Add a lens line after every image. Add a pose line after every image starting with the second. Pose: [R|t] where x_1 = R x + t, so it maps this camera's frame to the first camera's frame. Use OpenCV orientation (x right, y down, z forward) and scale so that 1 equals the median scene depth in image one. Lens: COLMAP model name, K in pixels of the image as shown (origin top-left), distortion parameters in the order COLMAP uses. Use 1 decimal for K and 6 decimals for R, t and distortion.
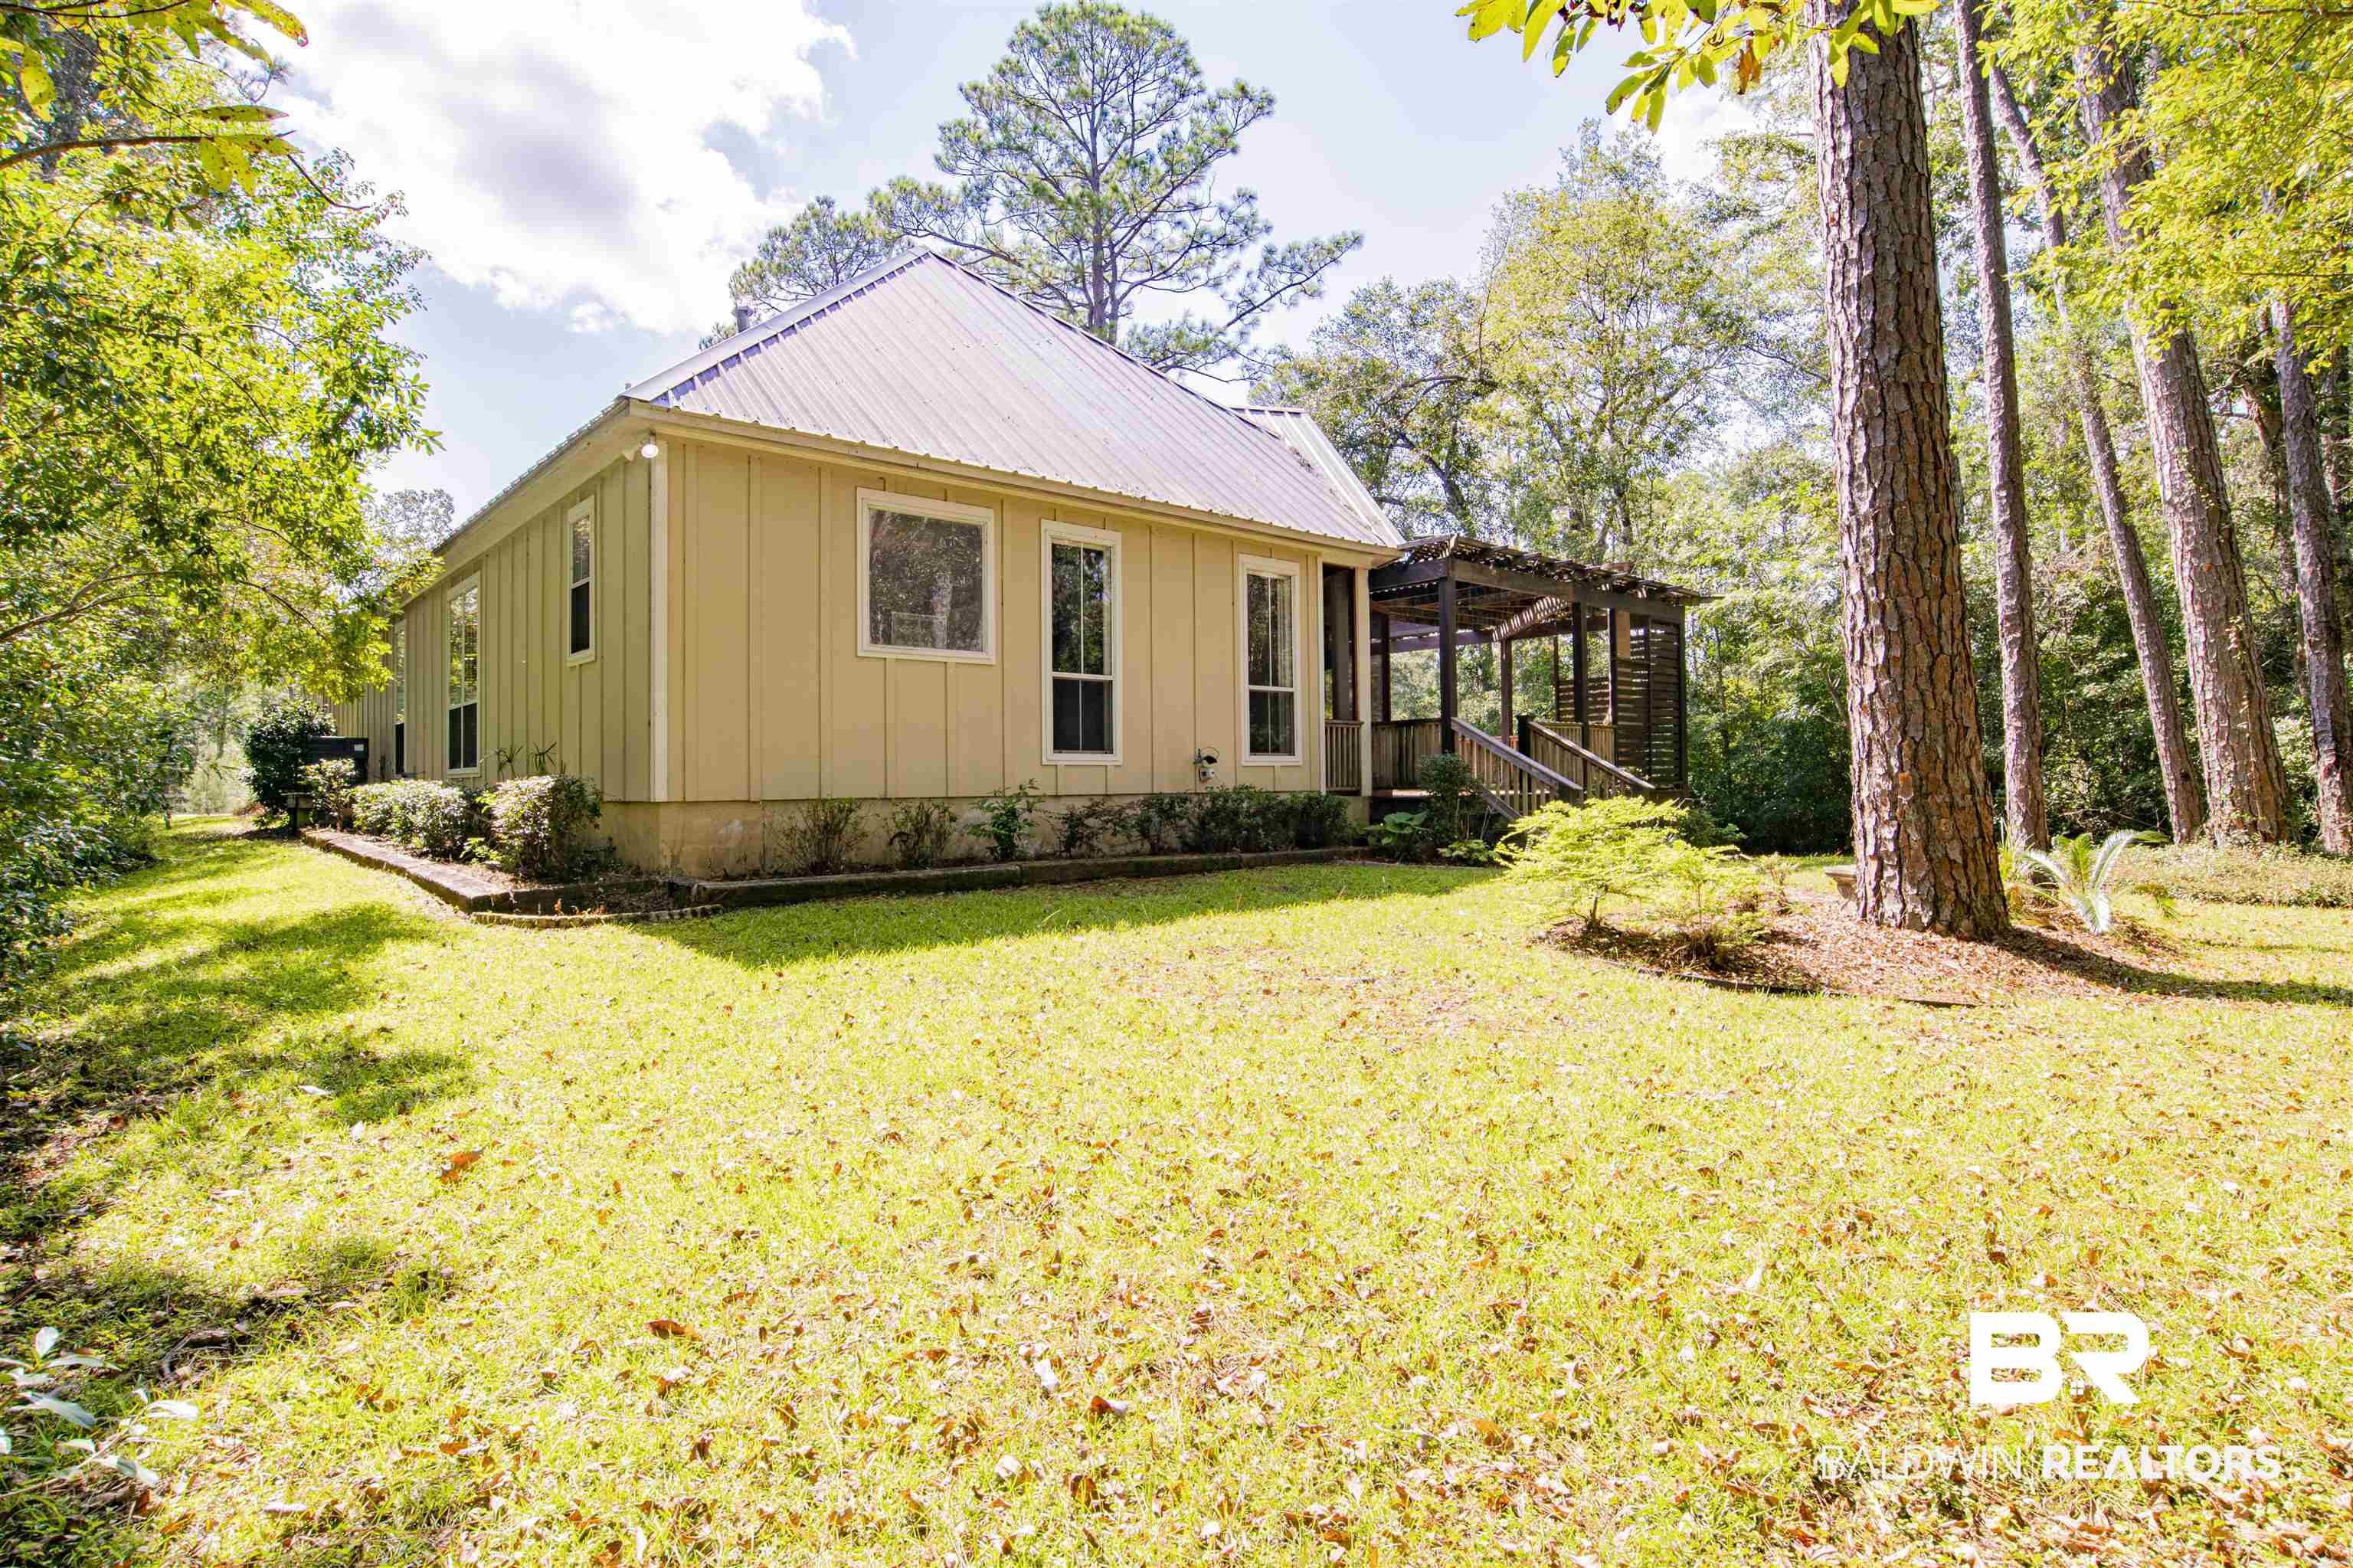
lens RADIAL K [[1209.6, 0, 1185.3], [0, 1209.6, 766.7], [0, 0, 1]] dist [-0.065515, 0.025895]
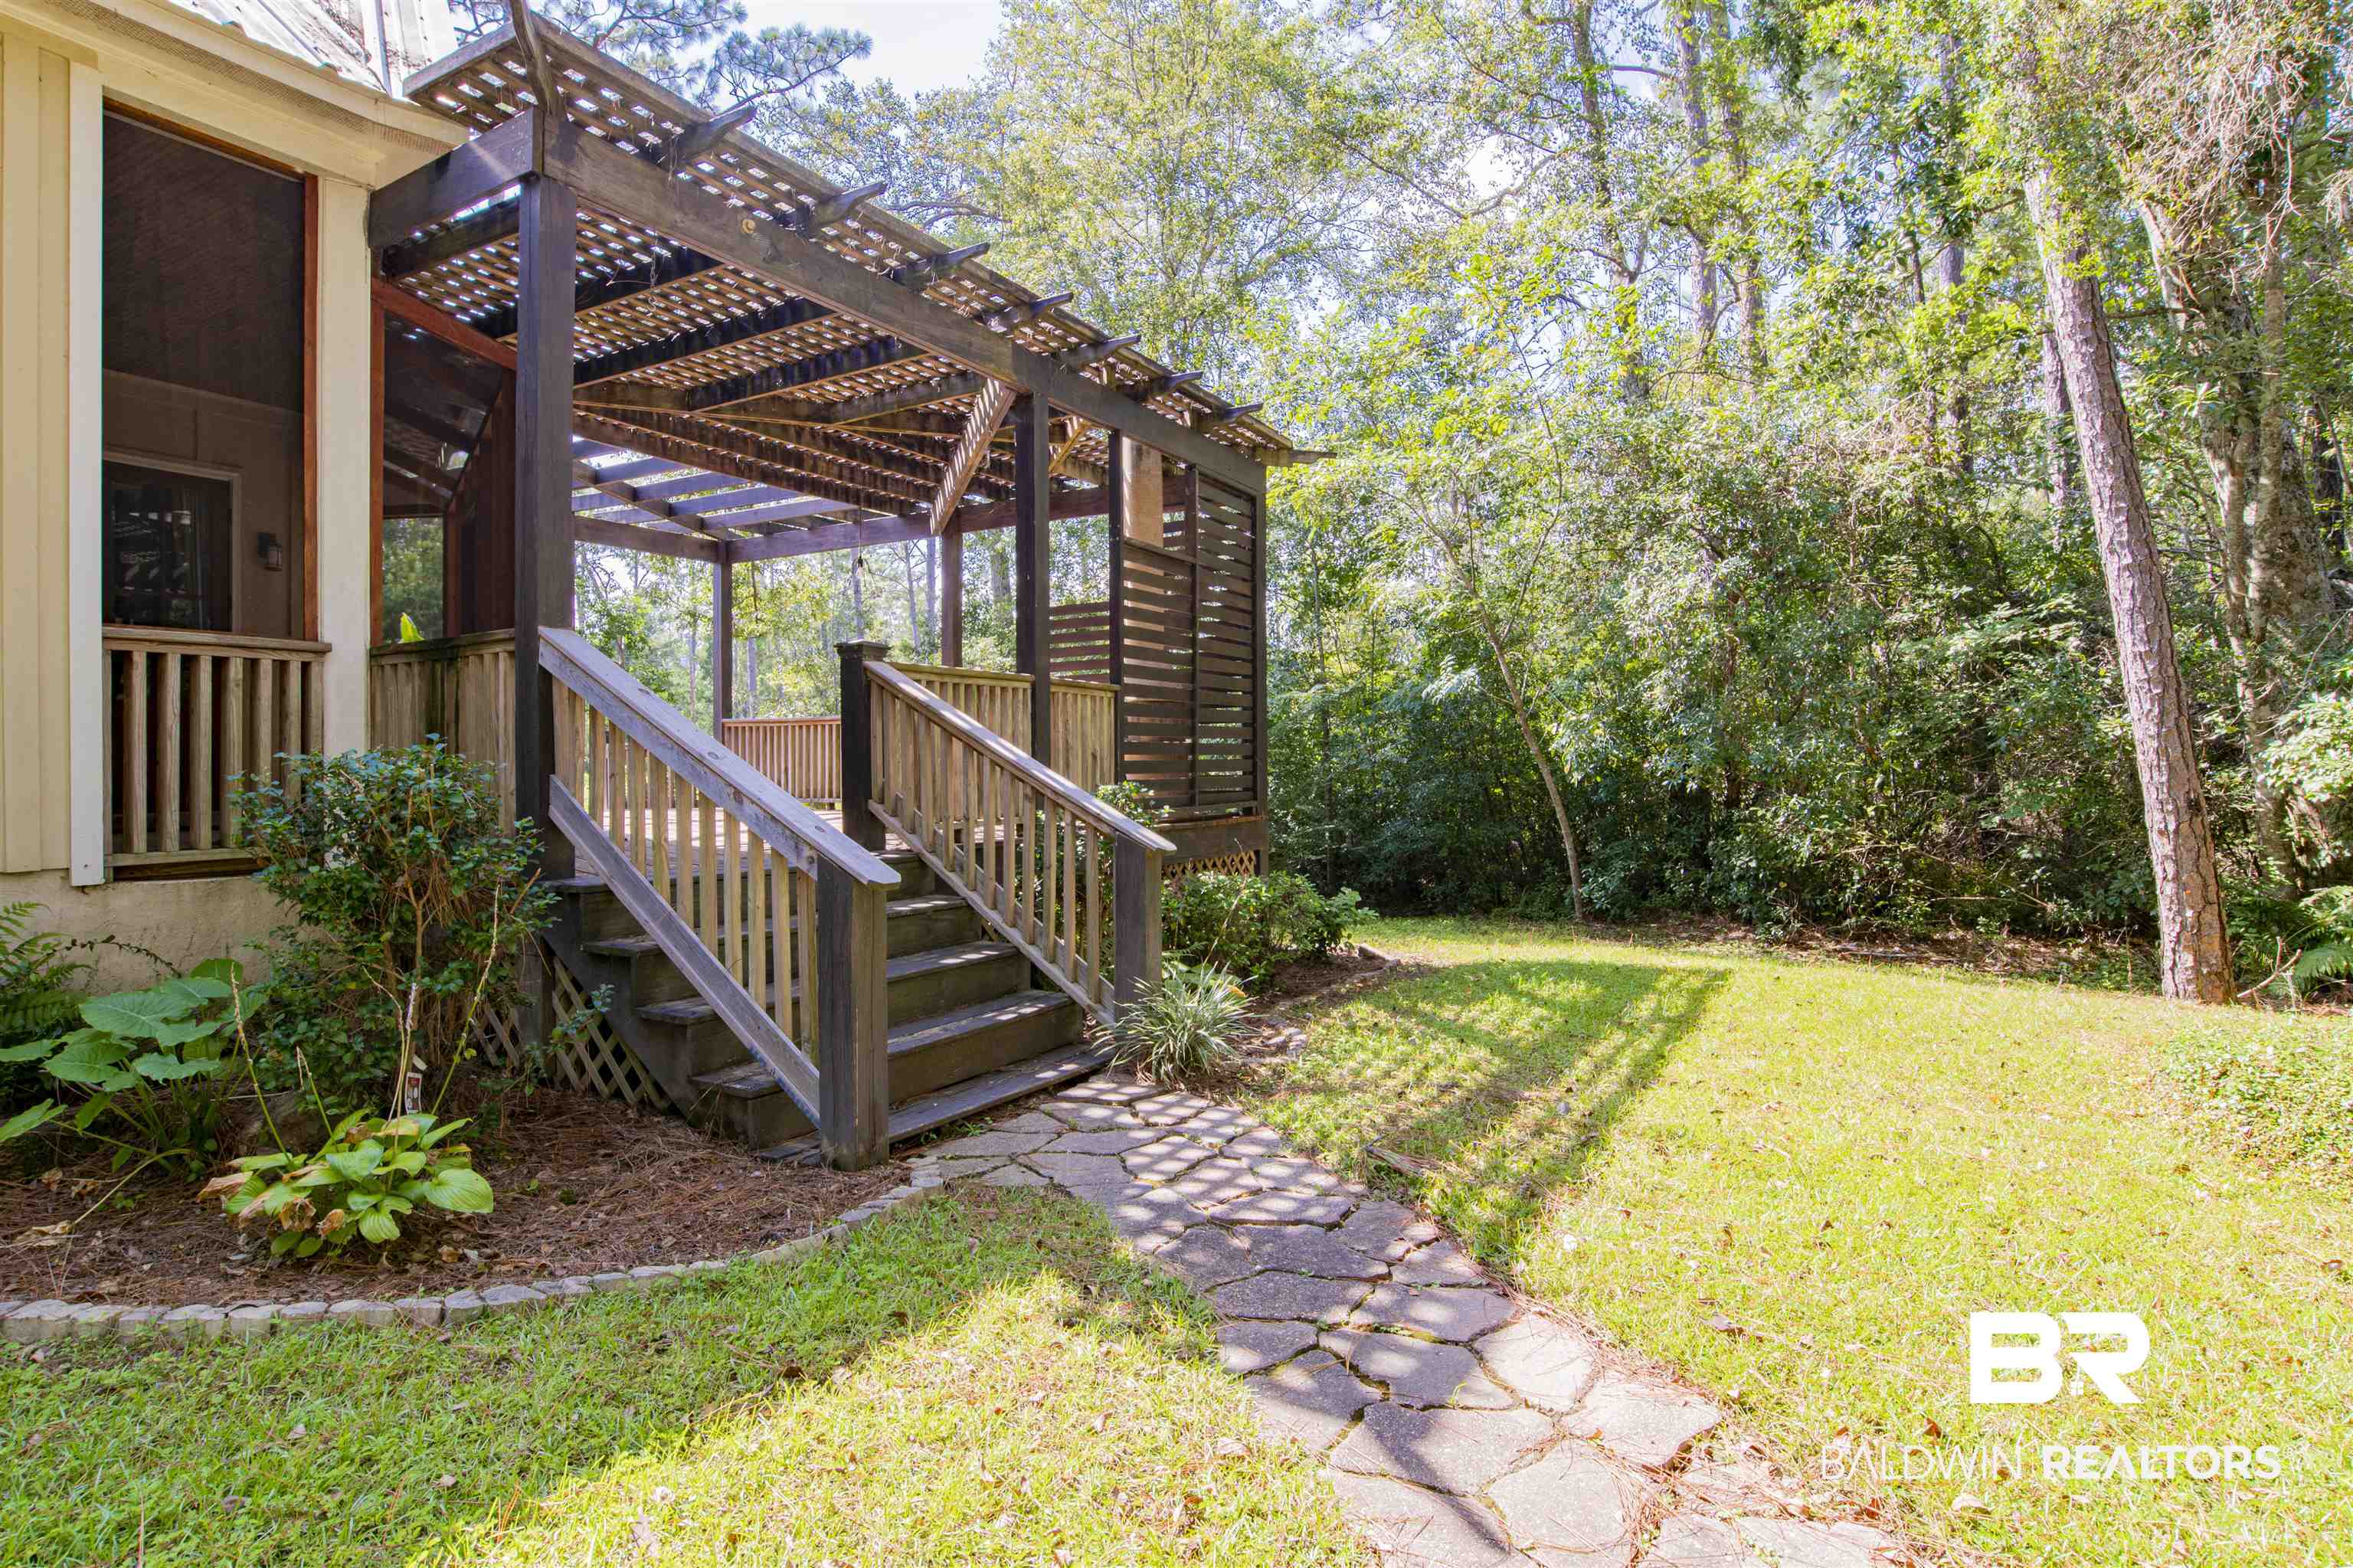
lens RADIAL K [[1209.6, 0, 1185.3], [0, 1209.6, 766.7], [0, 0, 1]] dist [-0.065515, 0.025895]
pose [[0.946430, 0.006863, 0.322837, 0.198162], [-0.010727, 0.999891, 0.010192, -0.007324], [-0.322731, -0.013109, 0.946400, 0.470648]]
